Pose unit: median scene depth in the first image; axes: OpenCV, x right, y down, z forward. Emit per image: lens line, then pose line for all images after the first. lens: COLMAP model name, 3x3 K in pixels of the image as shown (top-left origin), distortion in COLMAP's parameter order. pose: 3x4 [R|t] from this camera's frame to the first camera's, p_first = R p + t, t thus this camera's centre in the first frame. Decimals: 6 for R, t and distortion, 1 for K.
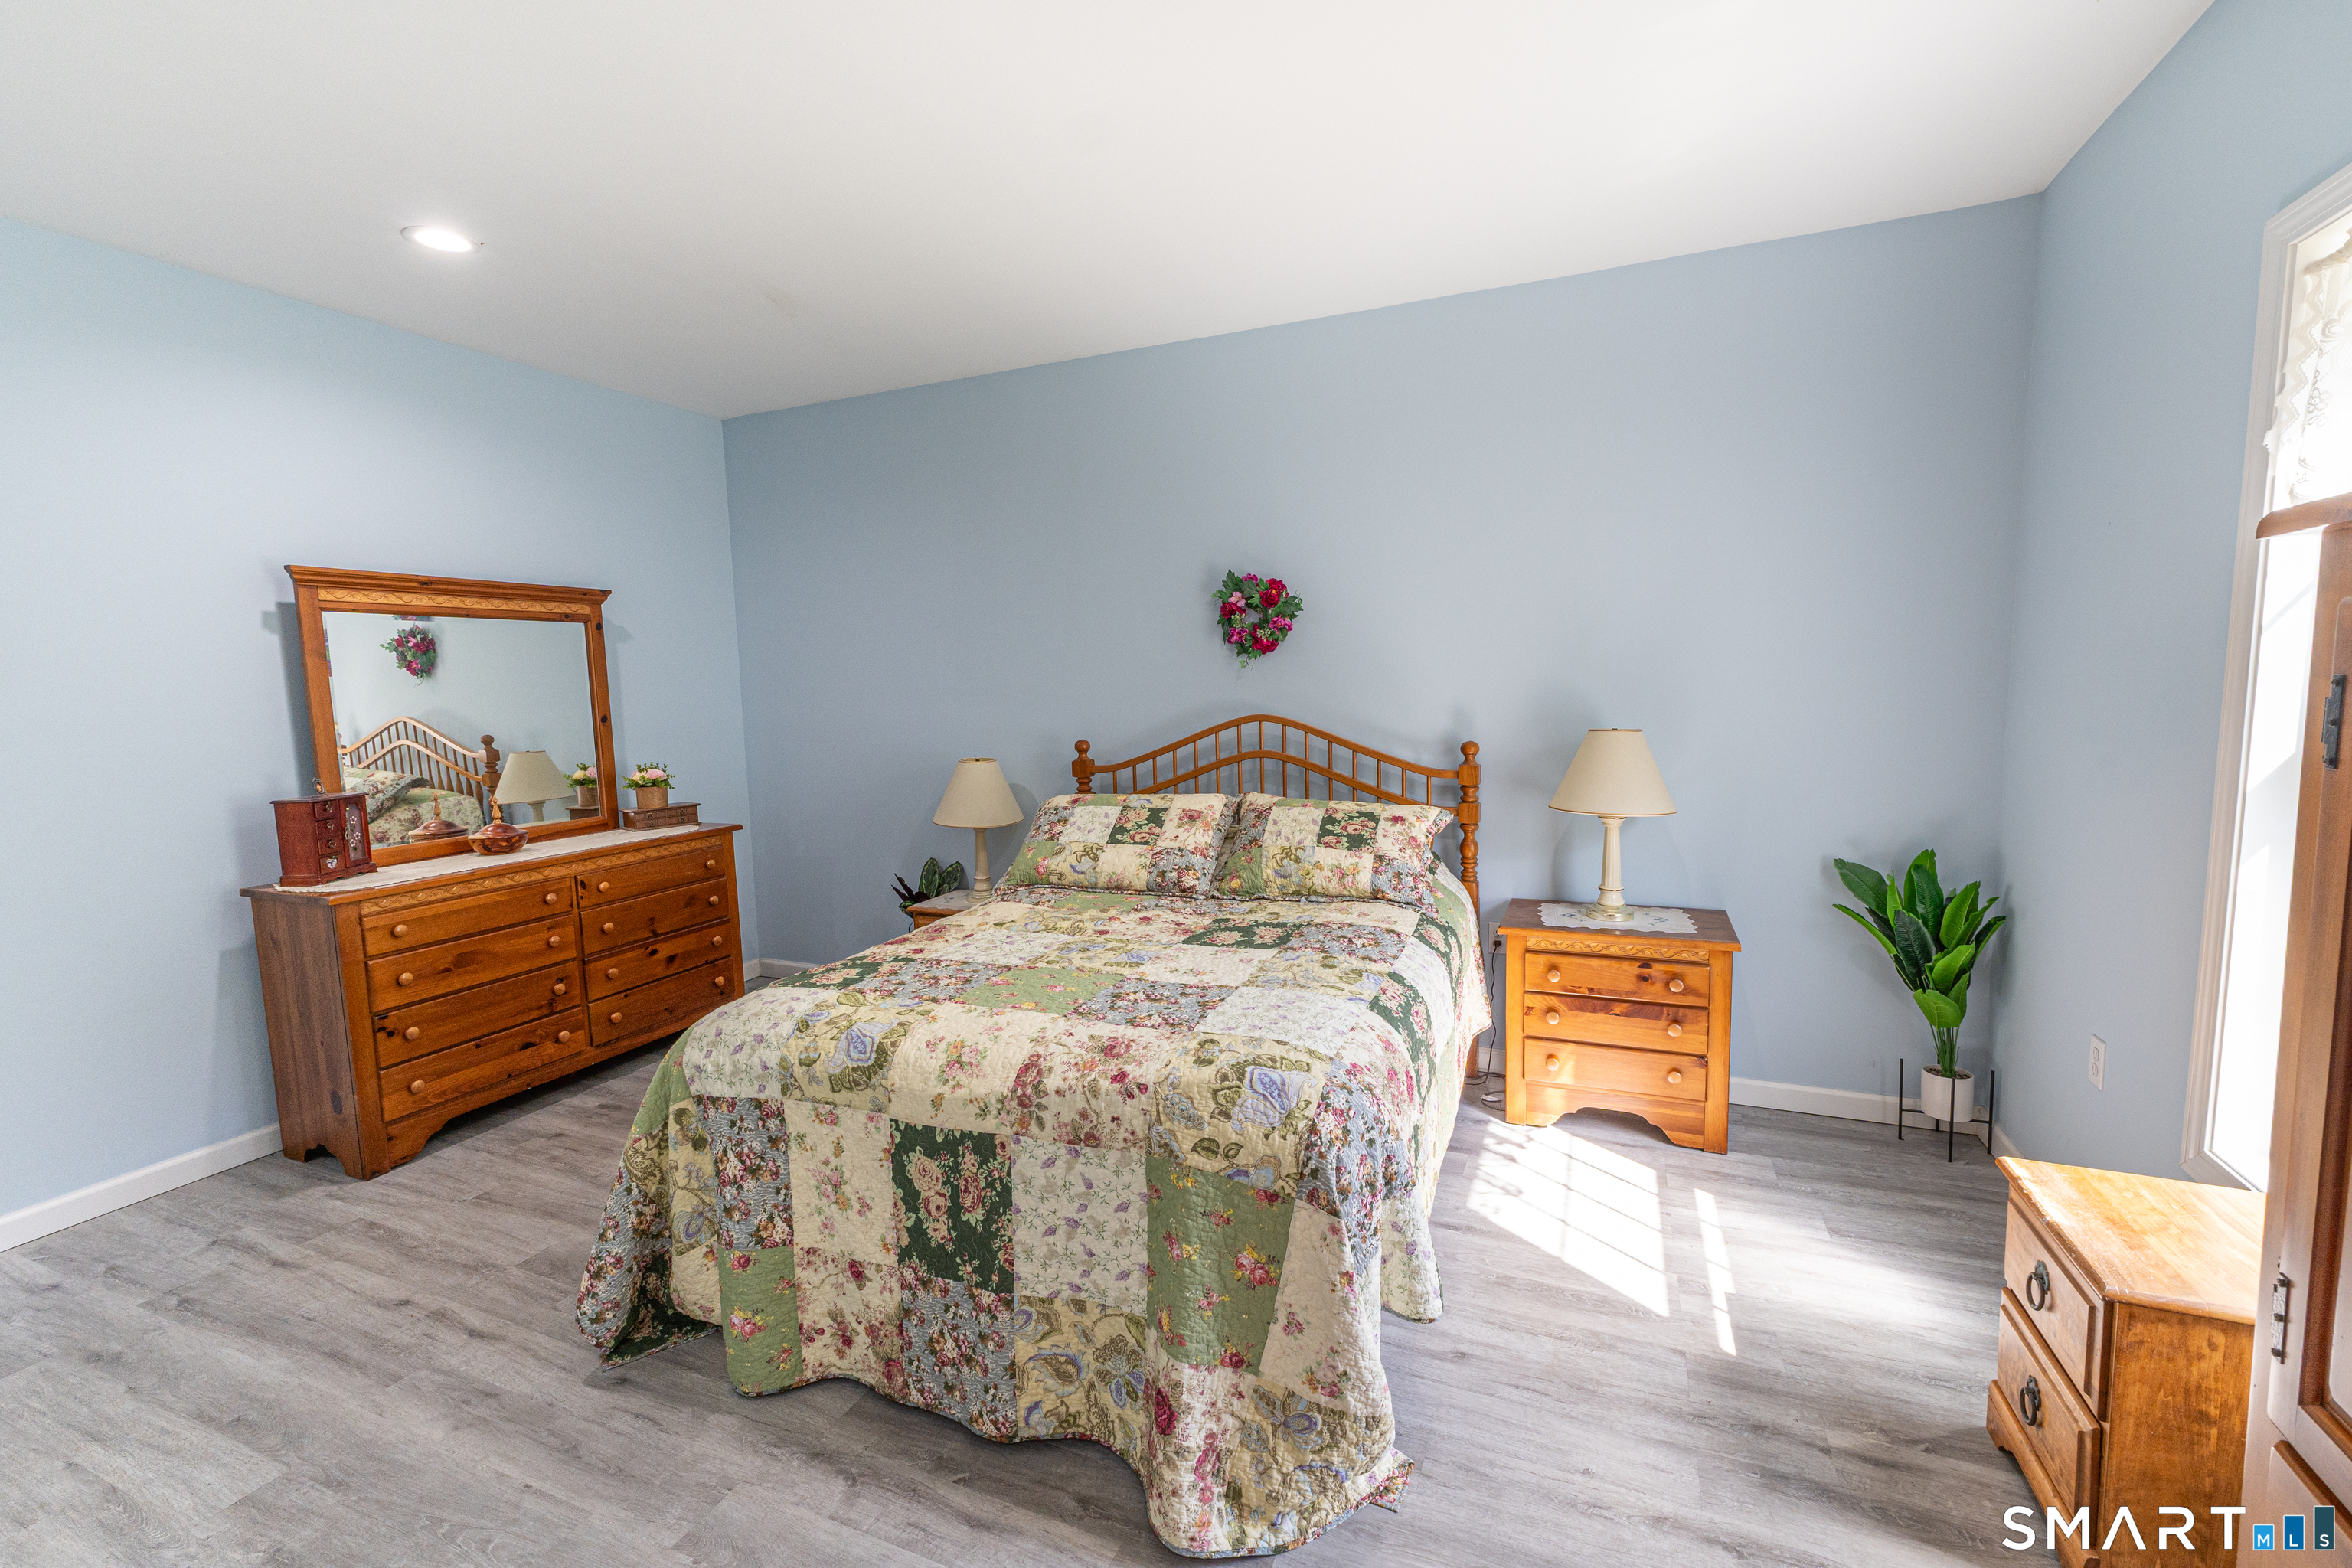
lens RADIAL K [[1001.3, 0, 1213.8], [0, 1001.3, 784.2], [0, 0, 1]] dist [0.015337, 0.002465]
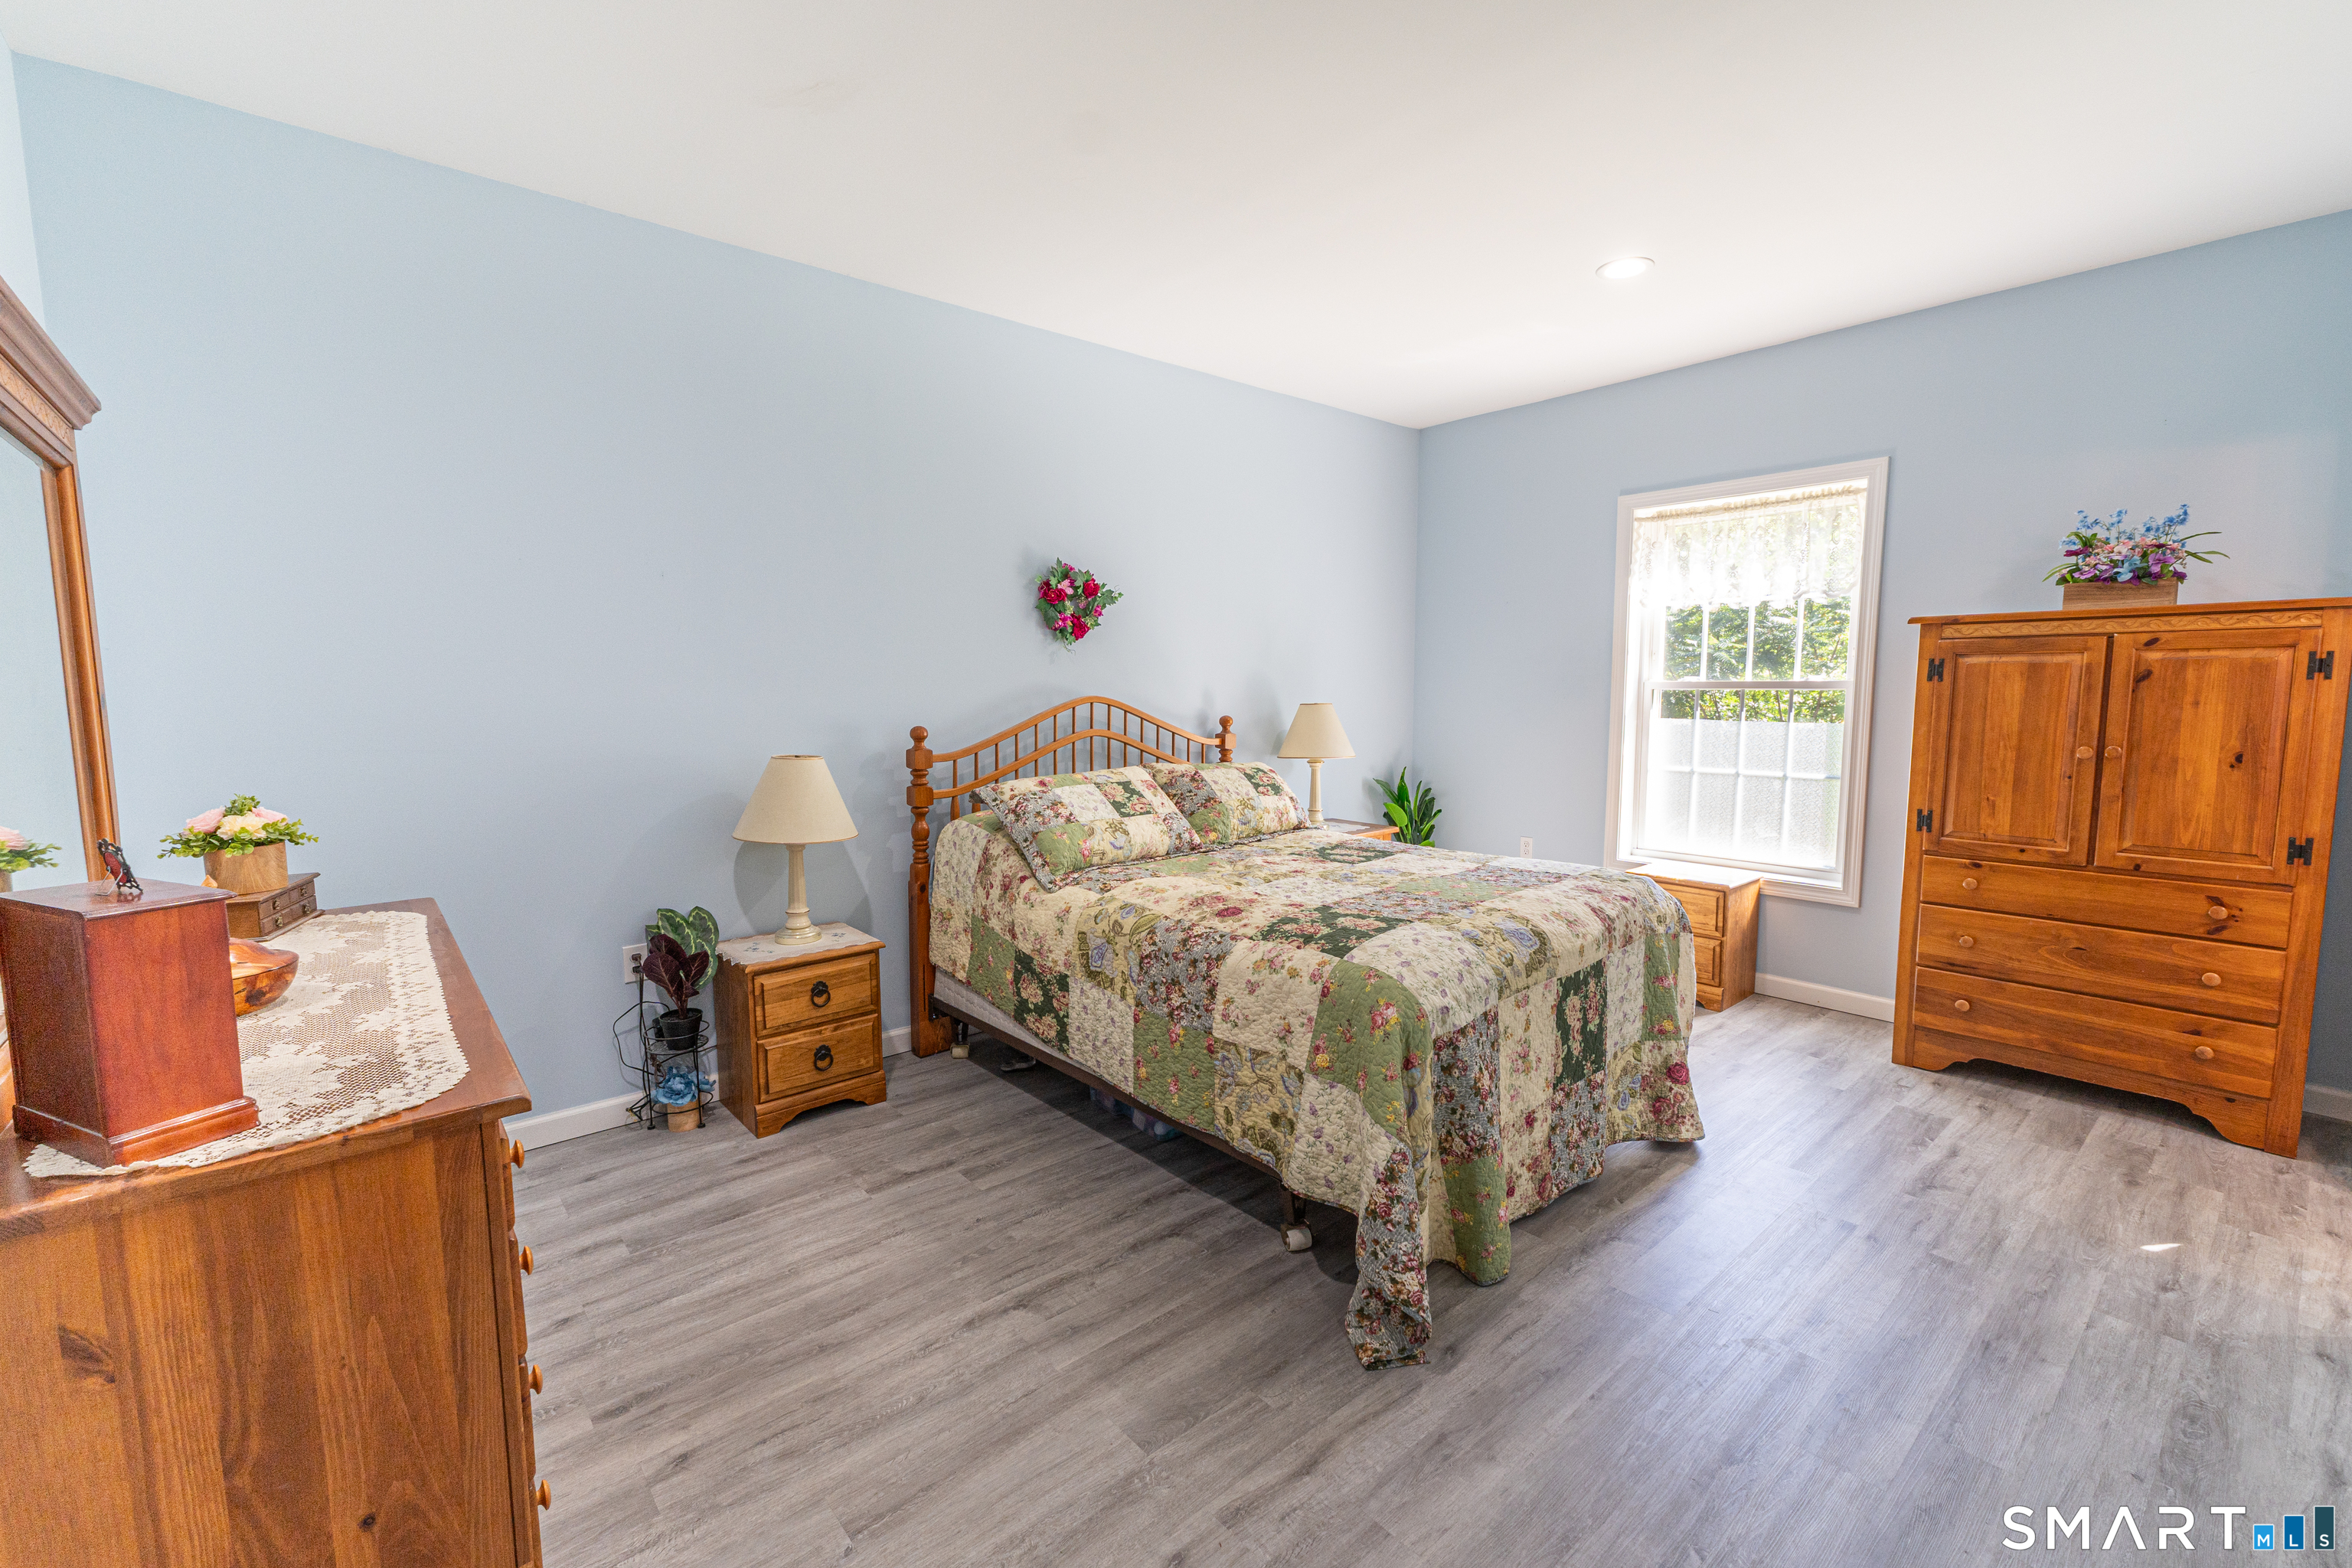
lens RADIAL K [[1001.3, 0, 1175.2], [0, 1001.3, 784.4], [0, 0, 1]] dist [0.015337, 0.002465]
pose [[0.432176, -0.070972, 0.898992, -1.533720], [0.091974, 0.995169, 0.034350, -0.006750], [-0.897087, 0.067839, 0.436615, 0.782691]]
